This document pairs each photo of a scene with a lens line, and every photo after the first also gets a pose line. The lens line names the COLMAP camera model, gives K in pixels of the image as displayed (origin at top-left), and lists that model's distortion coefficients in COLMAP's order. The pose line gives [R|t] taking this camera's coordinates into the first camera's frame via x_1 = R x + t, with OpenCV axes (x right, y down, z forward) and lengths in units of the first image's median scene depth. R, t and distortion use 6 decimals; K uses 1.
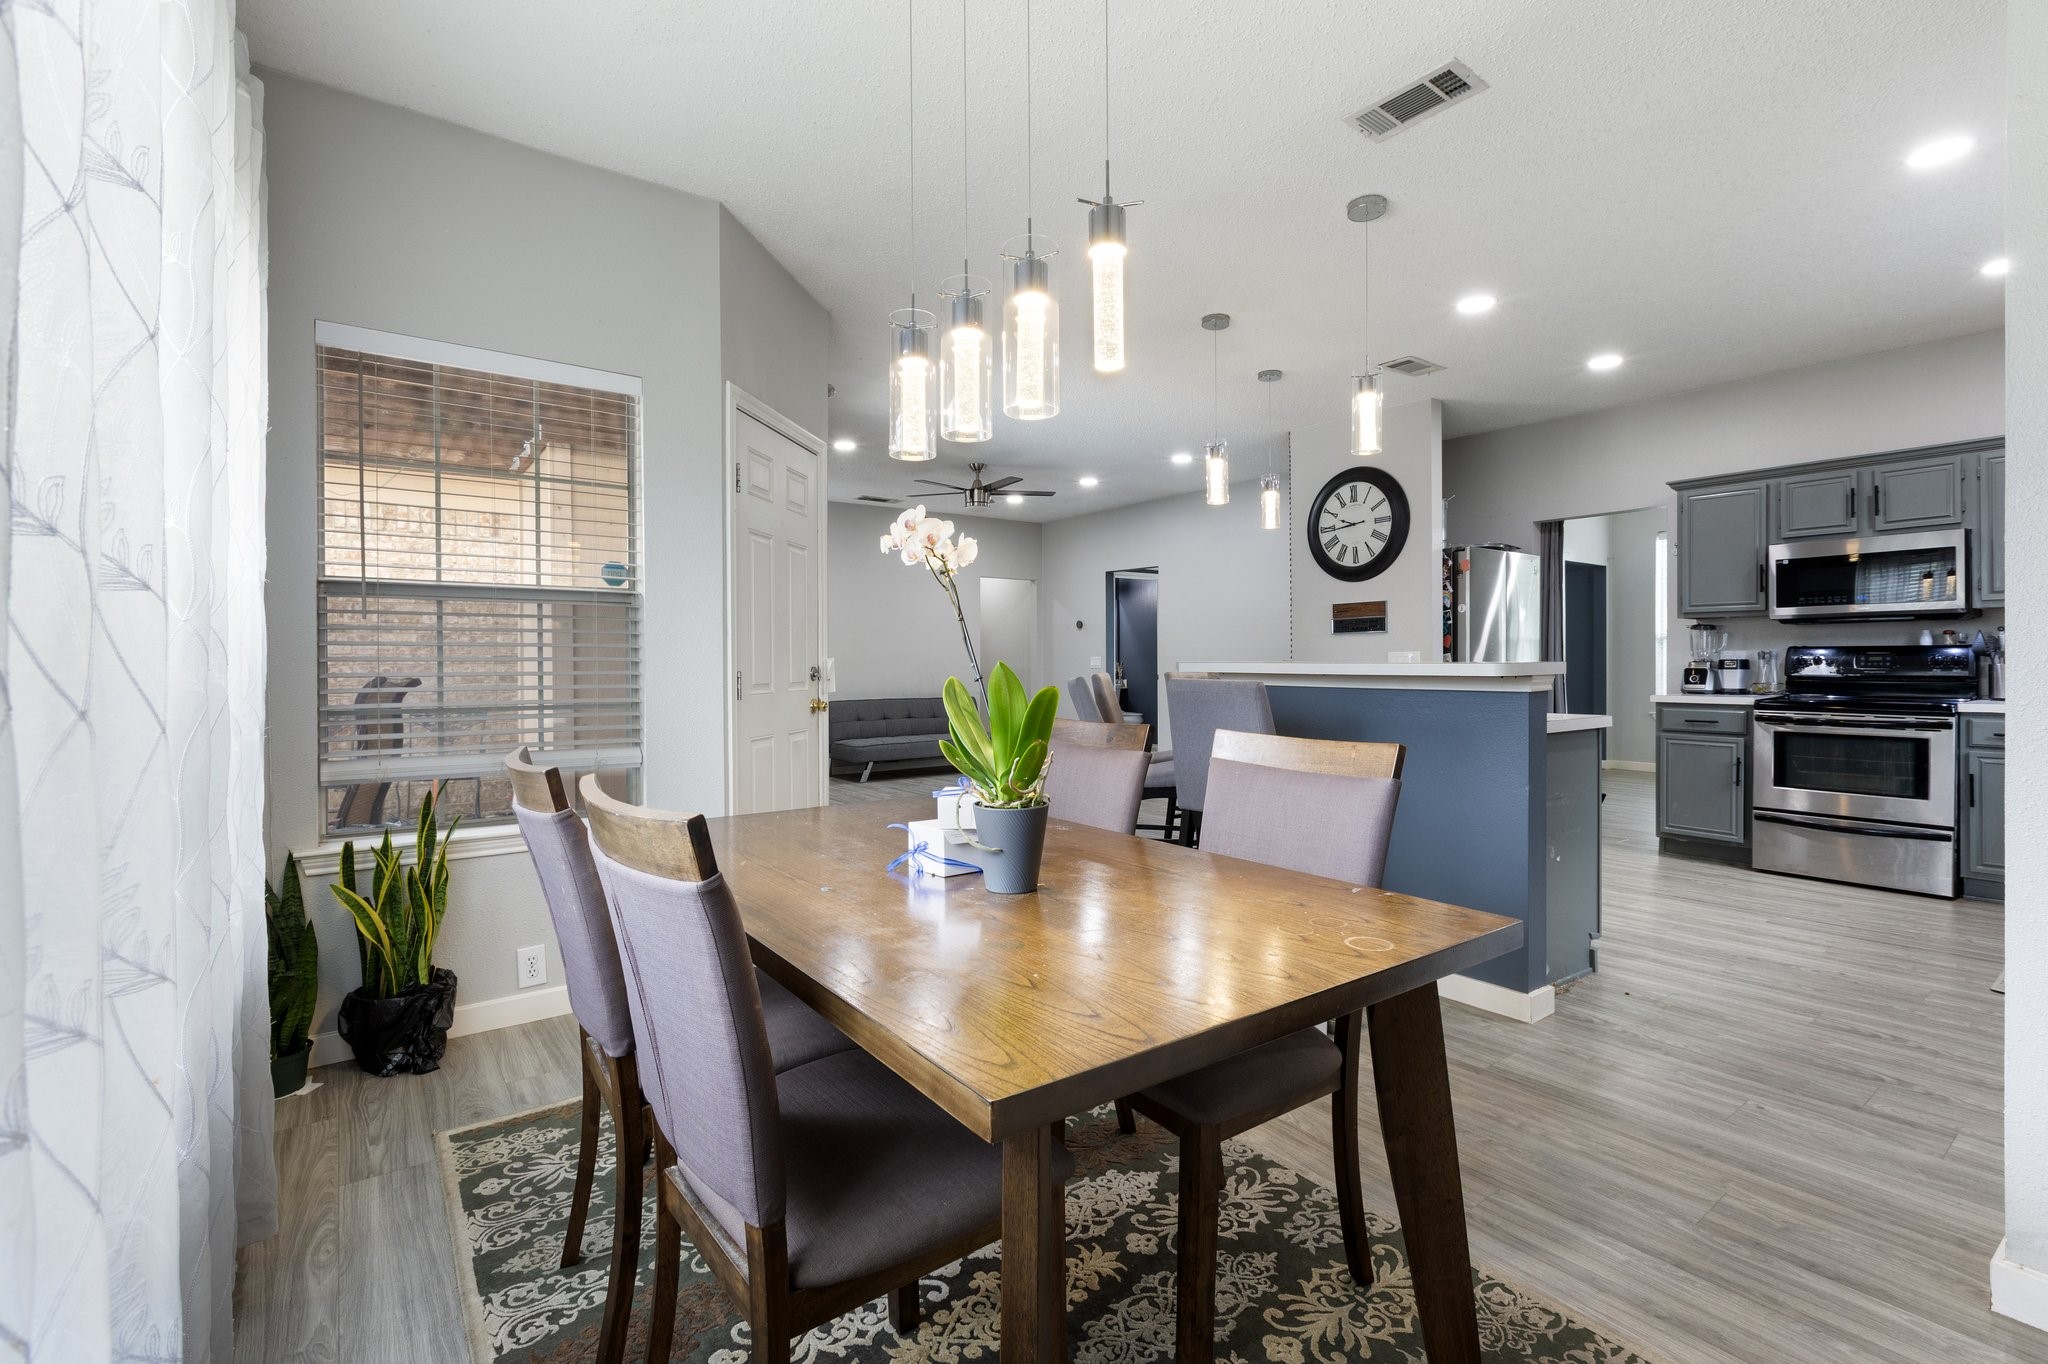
lens RADIAL K [[903.0, 0, 1040.4], [0, 903.0, 670.5], [0, 0, 1]] dist [-0.005022, -0.000914]
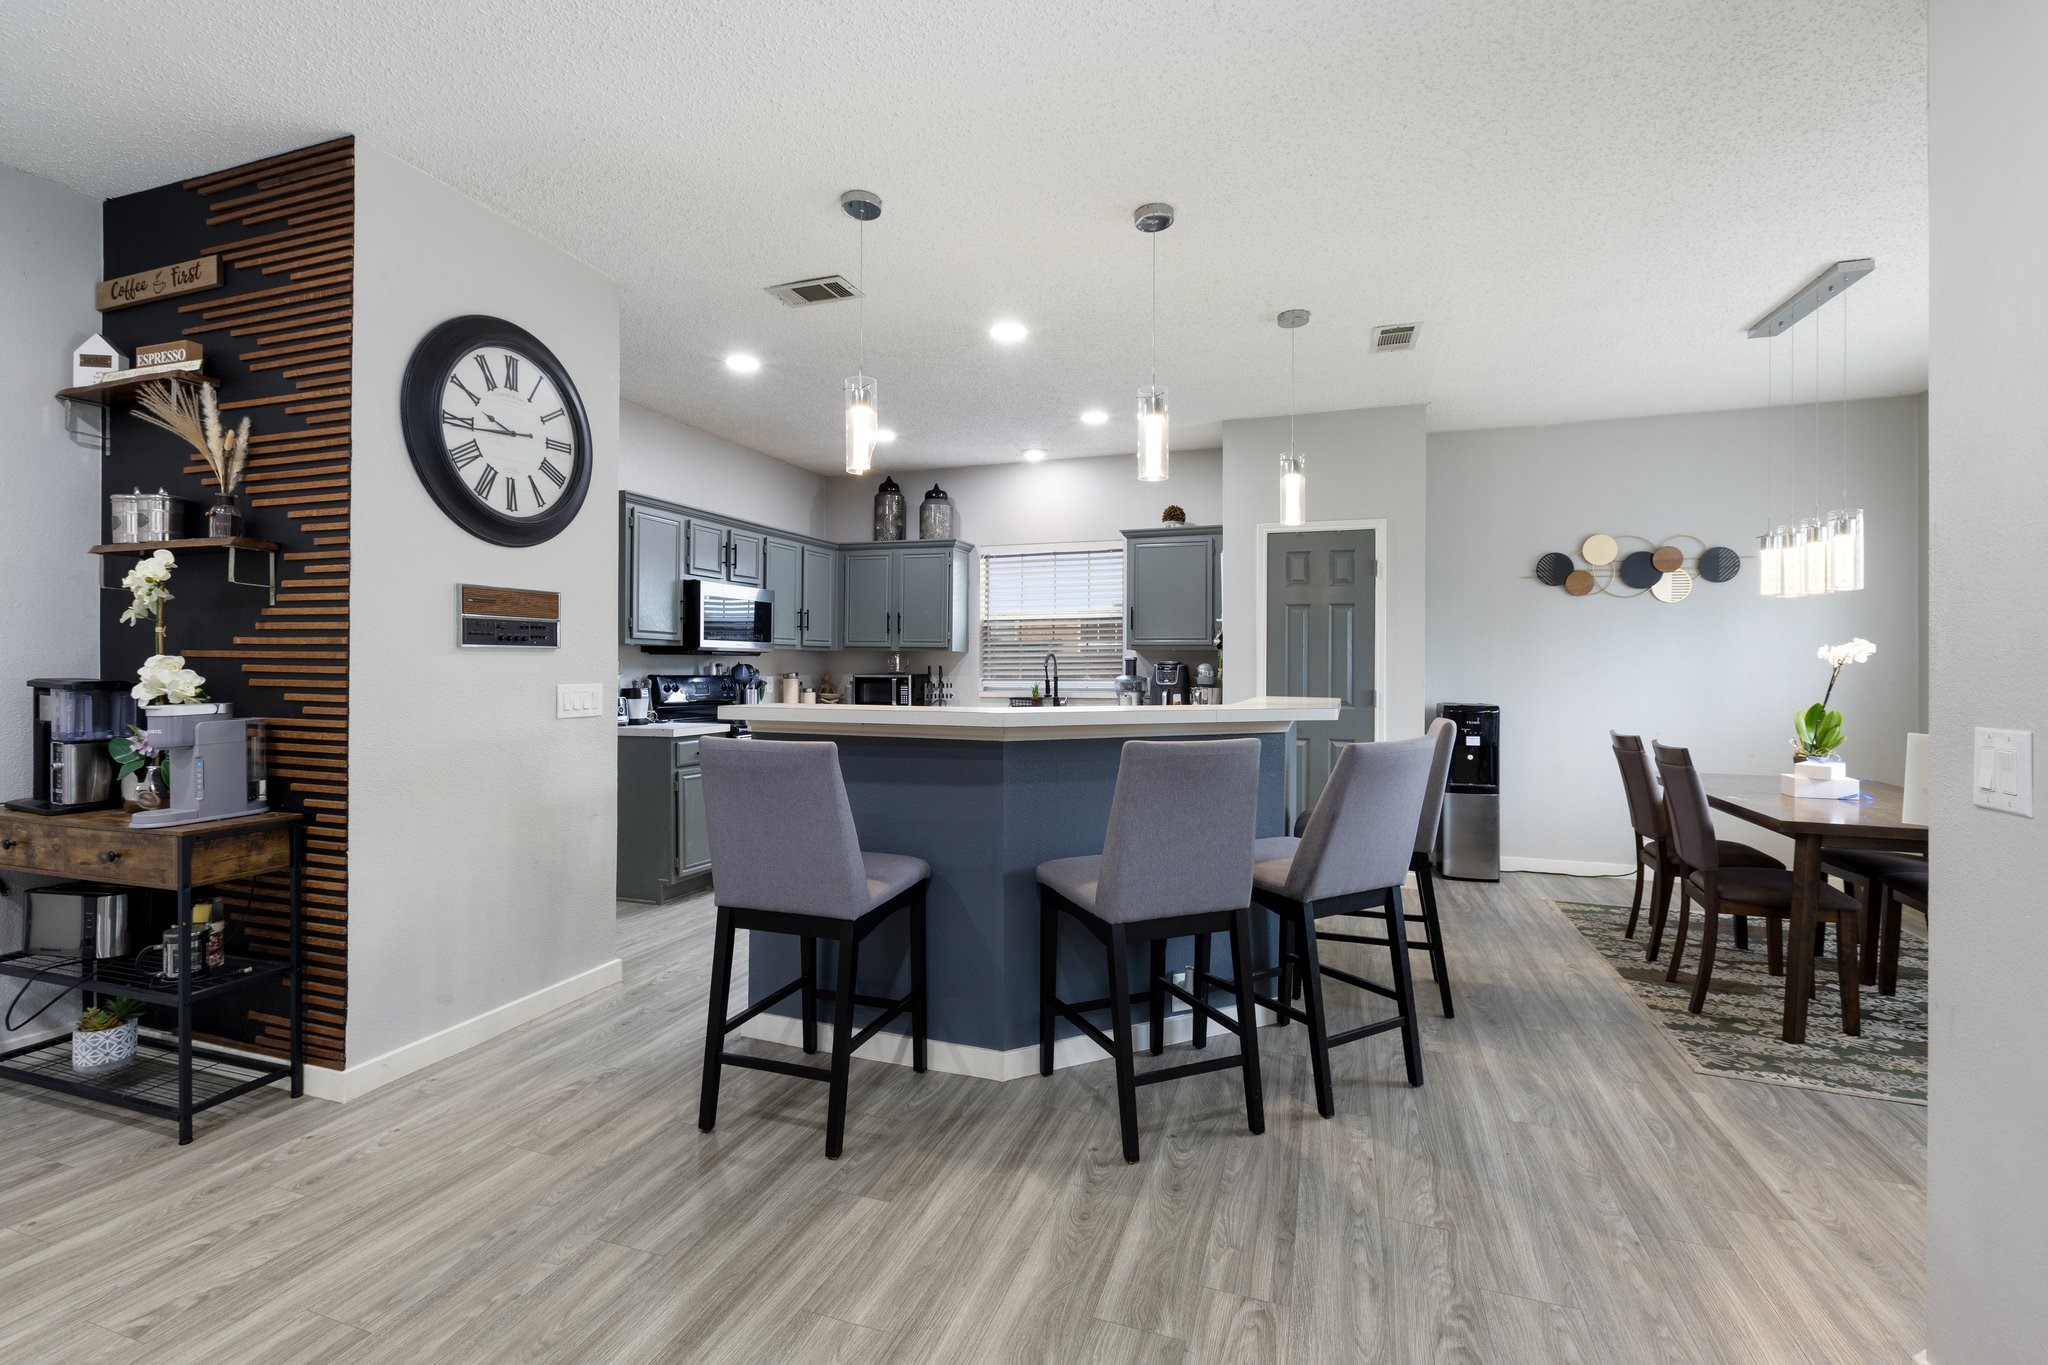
lens RADIAL K [[903.0, 0, 984.1], [0, 903.0, 658.6], [0, 0, 1]] dist [-0.005022, -0.000914]
pose [[-0.535370, 0.009823, 0.844560, -0.277471], [0.002954, 0.999948, -0.009758, -0.036368], [-0.844612, -0.002729, -0.535371, 1.298152]]
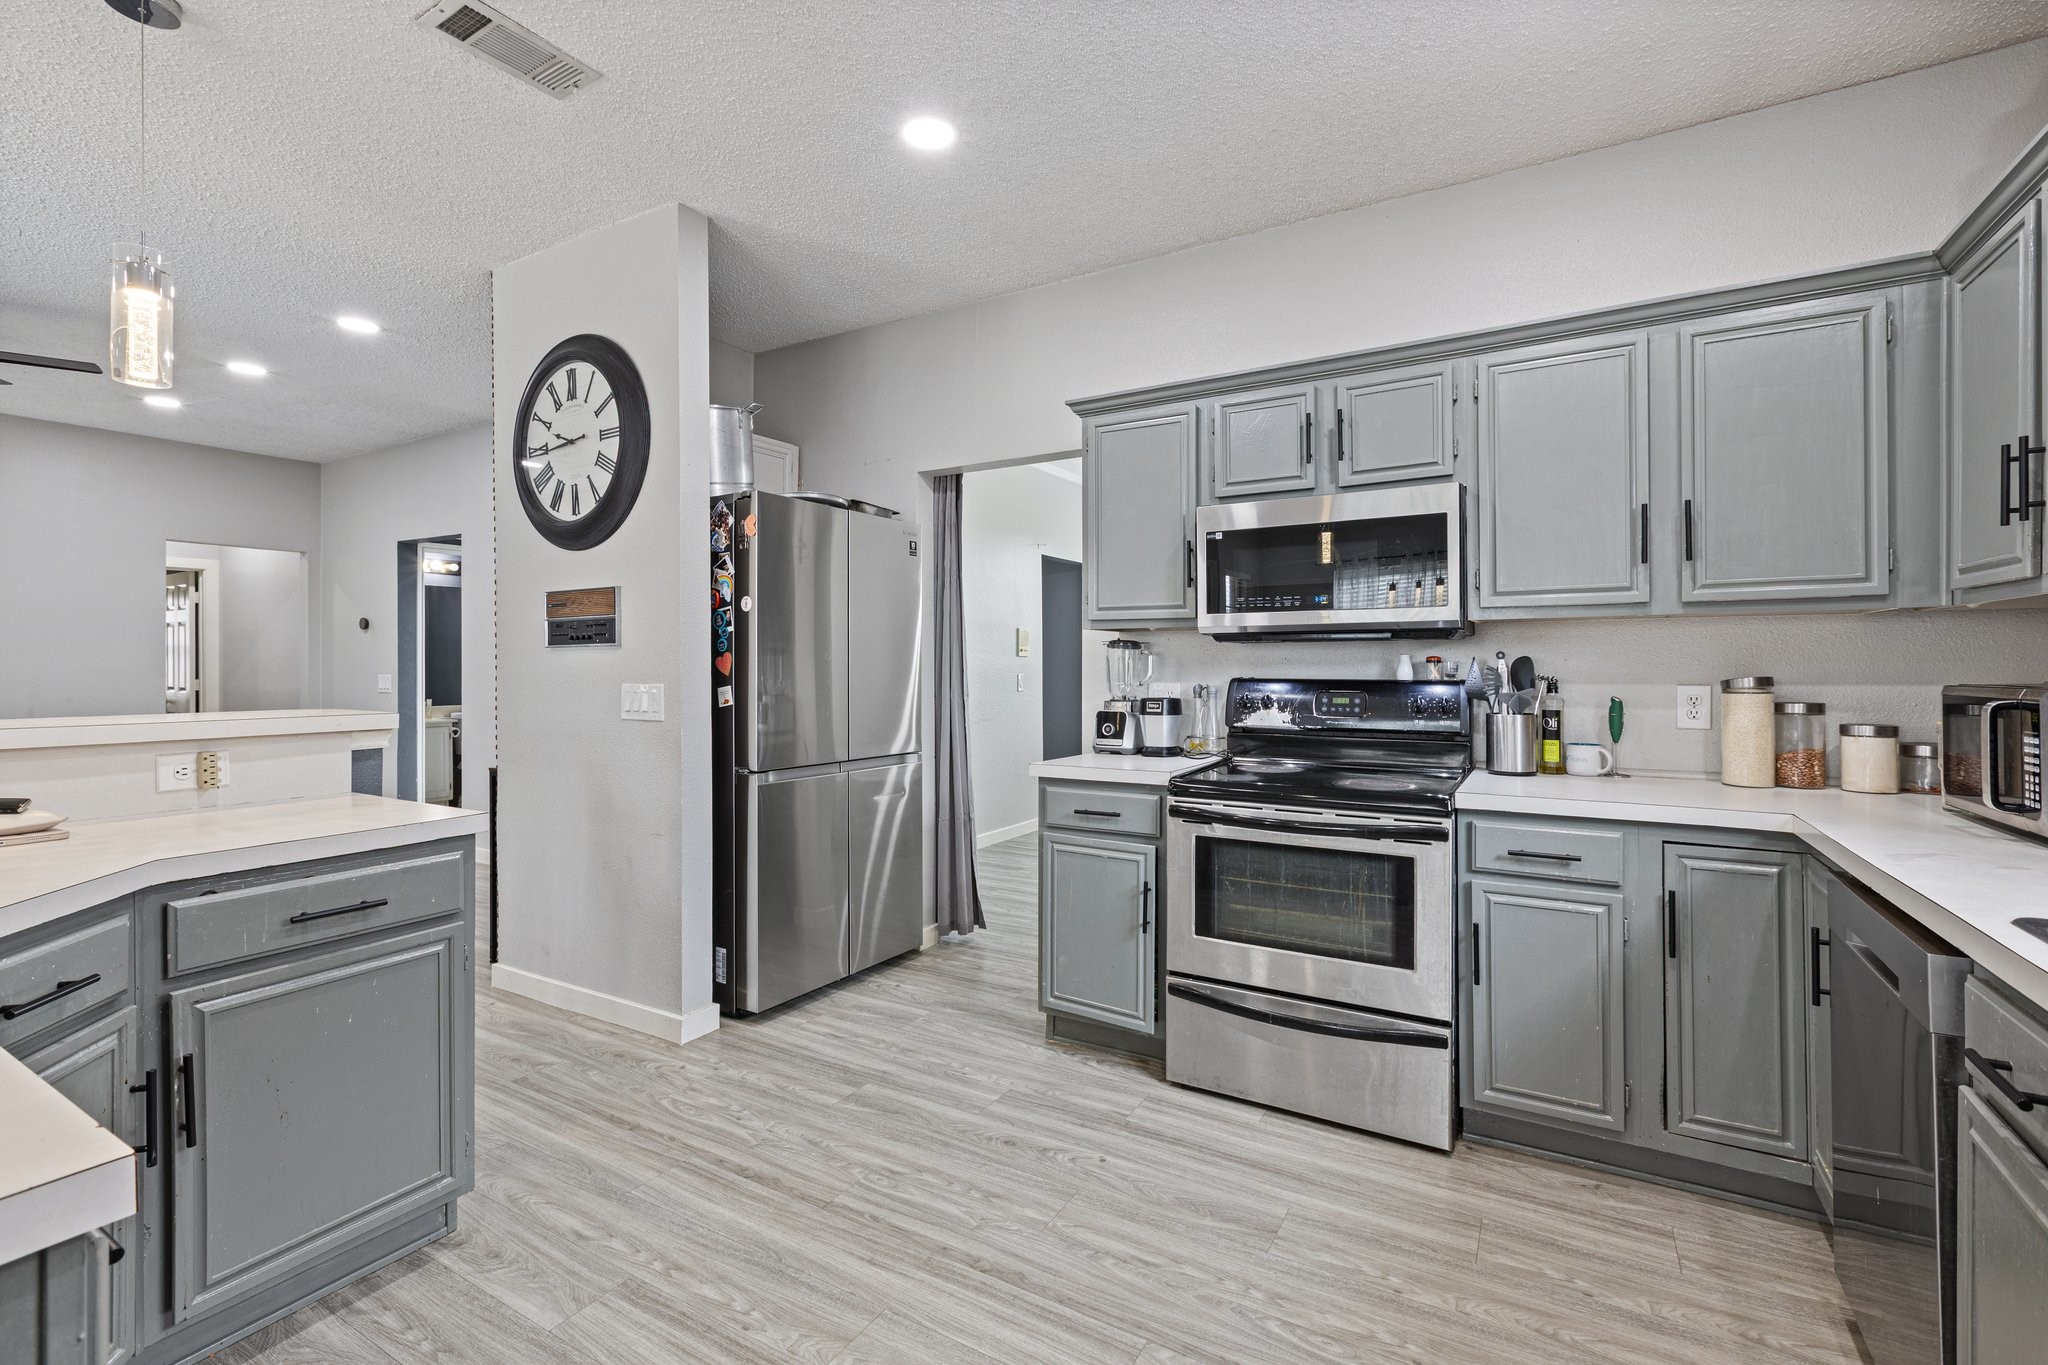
lens RADIAL K [[903.0, 0, 1027.7], [0, 903.0, 663.6], [0, 0, 1]] dist [-0.005022, -0.000914]
pose [[0.922464, 0.003885, 0.386065, 0.484532], [0.000394, 0.999939, -0.011003, -0.031115], [-0.386084, 0.010302, 0.922406, 0.504259]]
